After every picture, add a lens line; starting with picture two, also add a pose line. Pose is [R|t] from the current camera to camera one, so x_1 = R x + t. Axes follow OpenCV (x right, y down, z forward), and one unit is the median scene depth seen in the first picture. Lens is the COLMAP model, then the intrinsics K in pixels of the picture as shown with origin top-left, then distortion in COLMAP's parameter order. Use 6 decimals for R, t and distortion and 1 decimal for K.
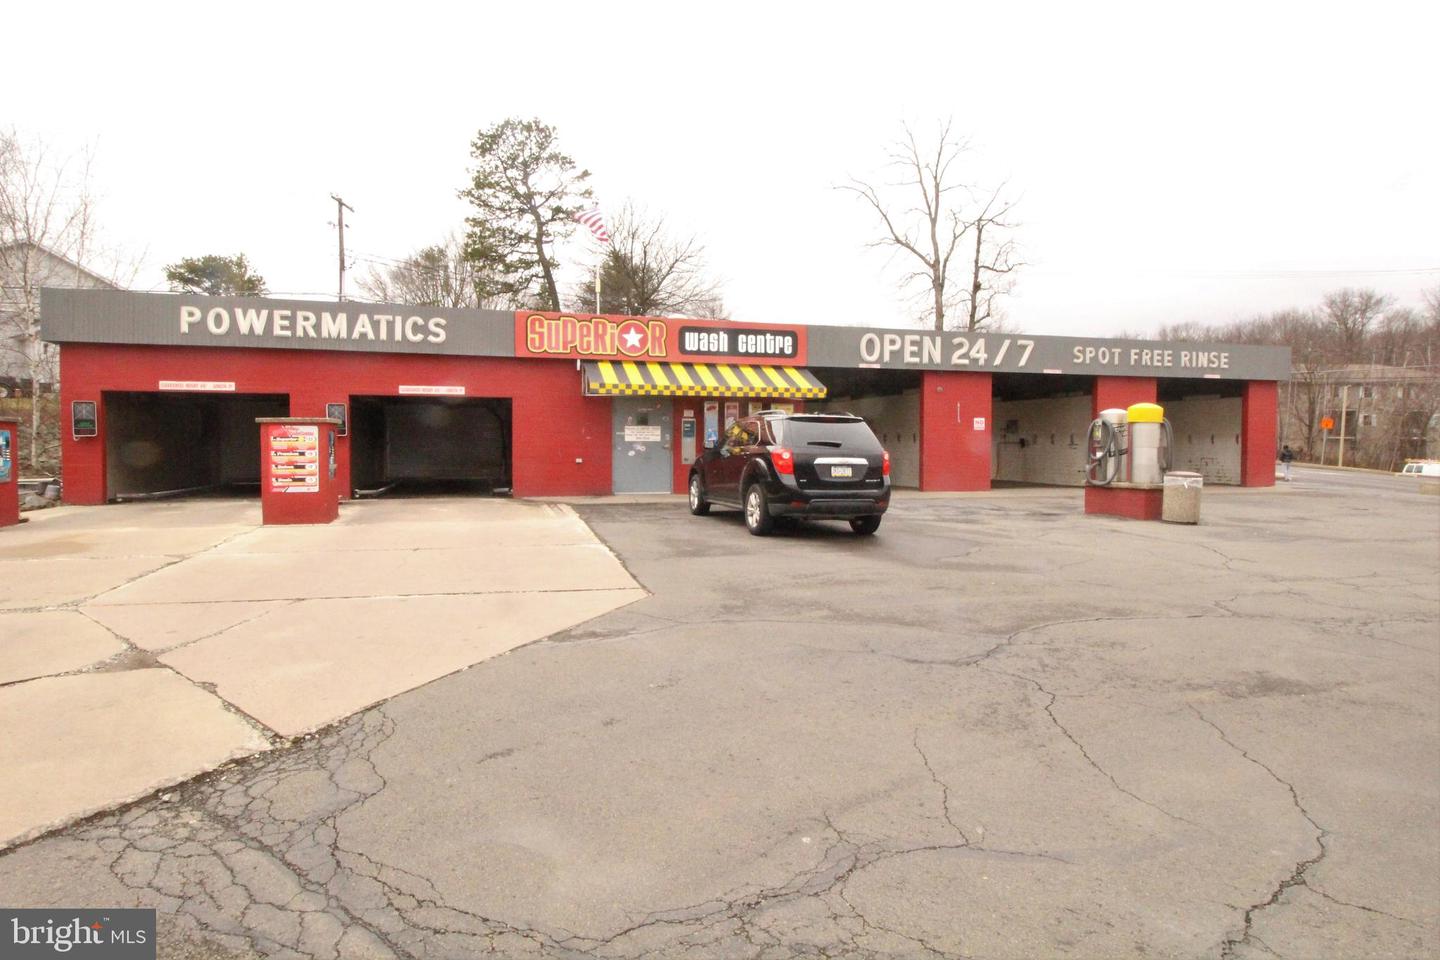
lens RADIAL K [[824.2, 0, 721.0], [0, 824.2, 458.0], [0, 0, 1]] dist [0.007098, -0.013112]
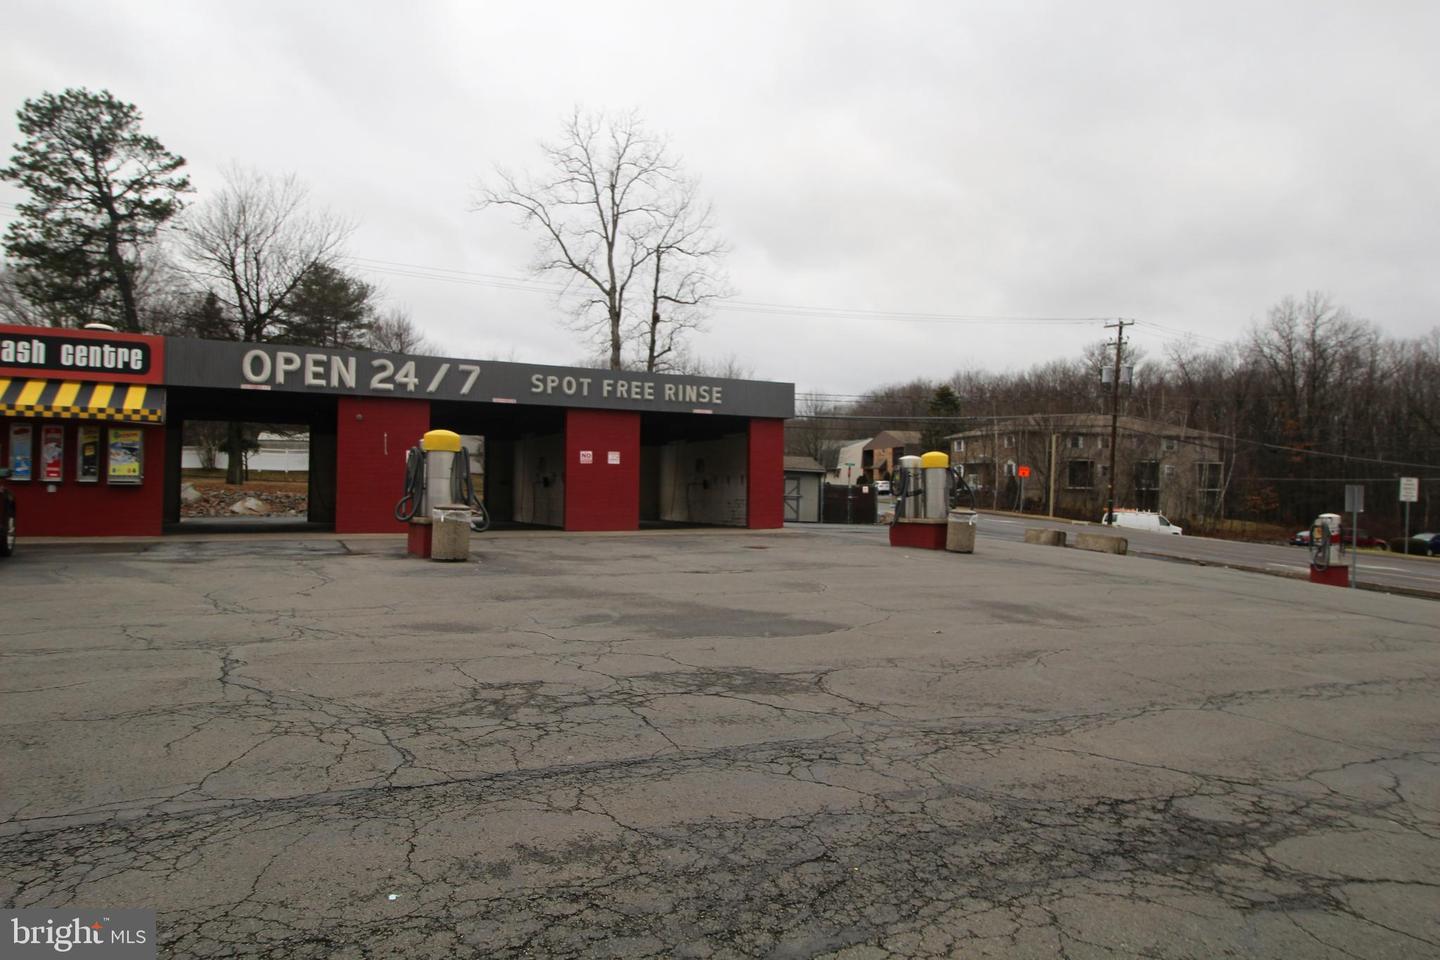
lens RADIAL K [[926.9, 0, 723.7], [0, 926.9, 461.2], [0, 0, 1]] dist [0.014246, -0.013950]
pose [[0.979619, 0.012674, 0.200462, 0.488891], [-0.002044, 0.998585, -0.053143, 0.017370], [-0.200852, 0.051650, 0.978259, -0.050616]]
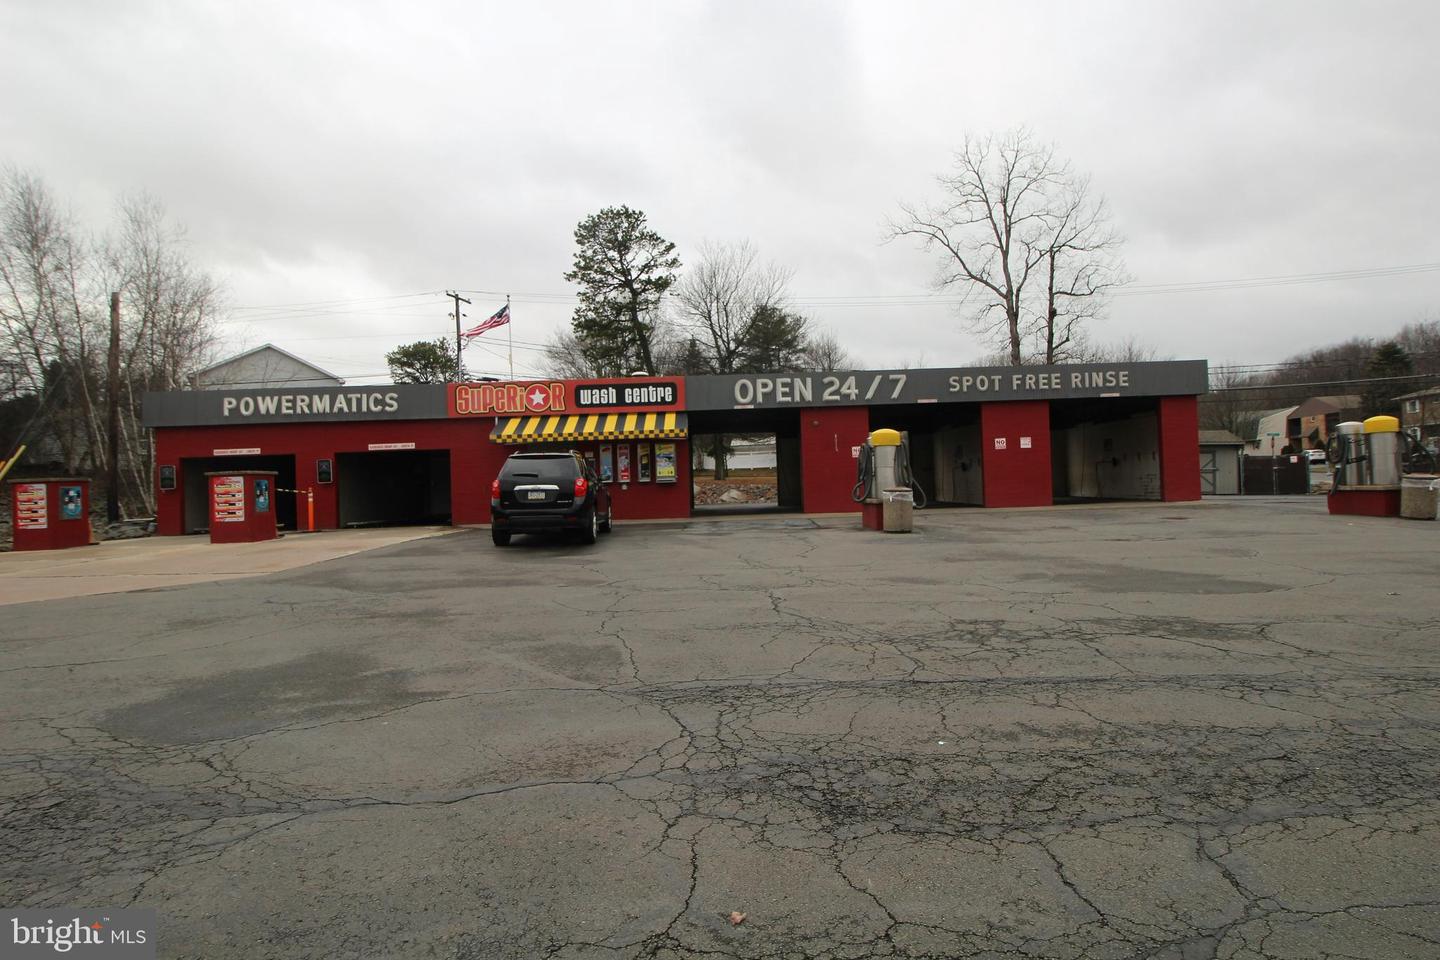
lens RADIAL K [[796.2, 0, 722.3], [0, 796.2, 464.4], [0, 0, 1]] dist [0.005677, -0.011333]
pose [[0.963647, -0.041983, -0.263860, 0.466860], [0.031357, 0.998524, -0.044355, 0.019672], [0.265333, 0.034469, 0.963541, -0.098898]]
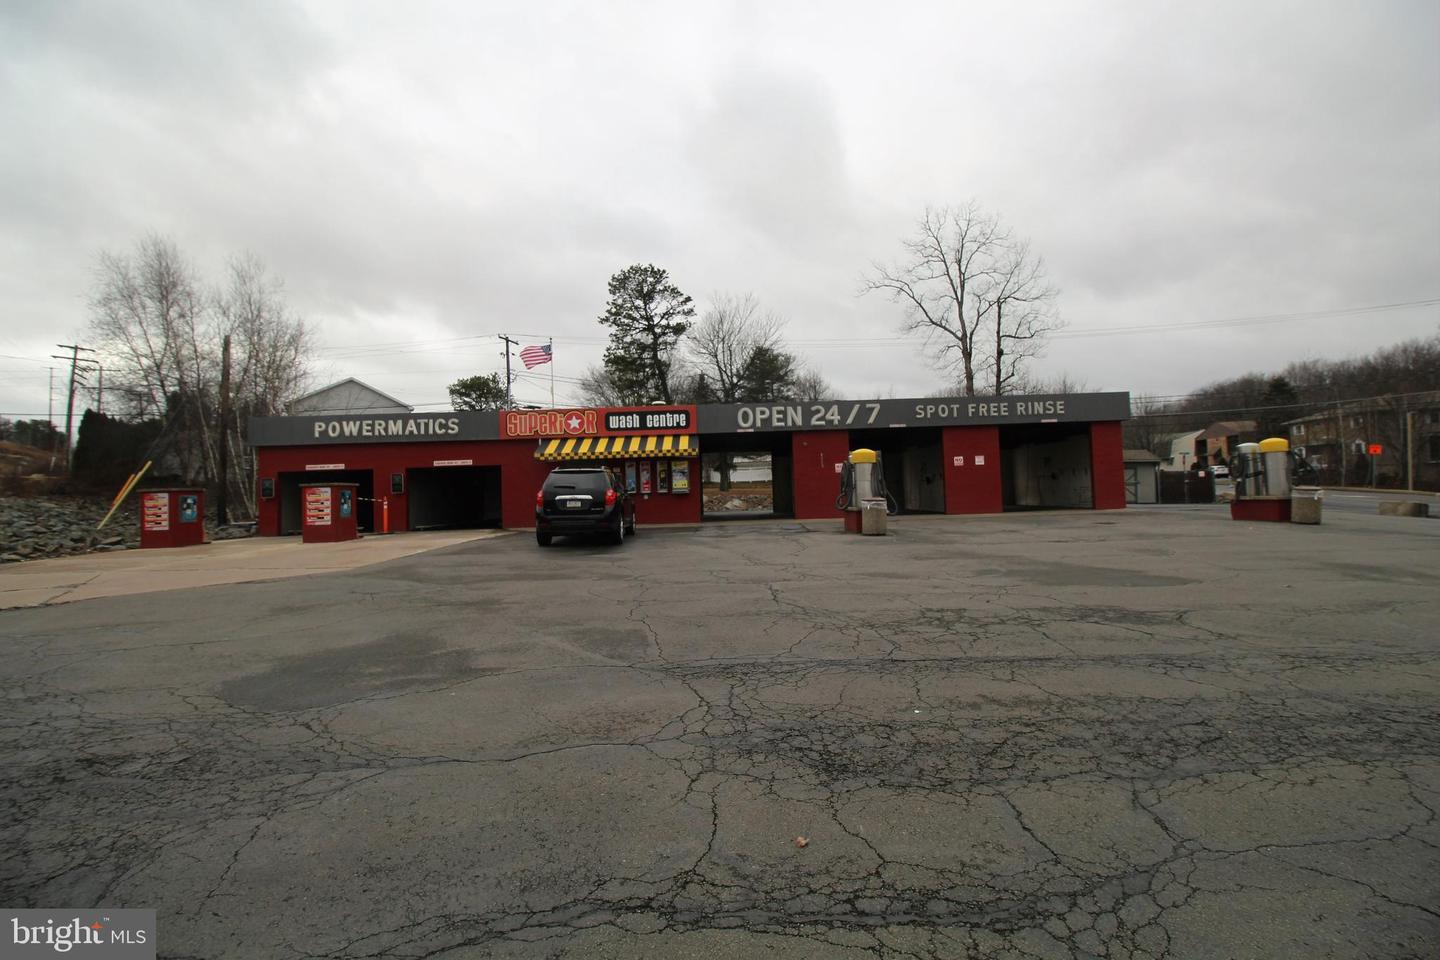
lens RADIAL K [[663.4, 0, 724.1], [0, 663.4, 457.8], [0, 0, 1]] dist [0.001377, -0.014061]
pose [[0.963069, -0.048838, -0.264789, 0.464475], [0.030084, 0.996772, -0.074429, 0.019254], [0.267569, 0.063715, 0.961430, -0.101998]]
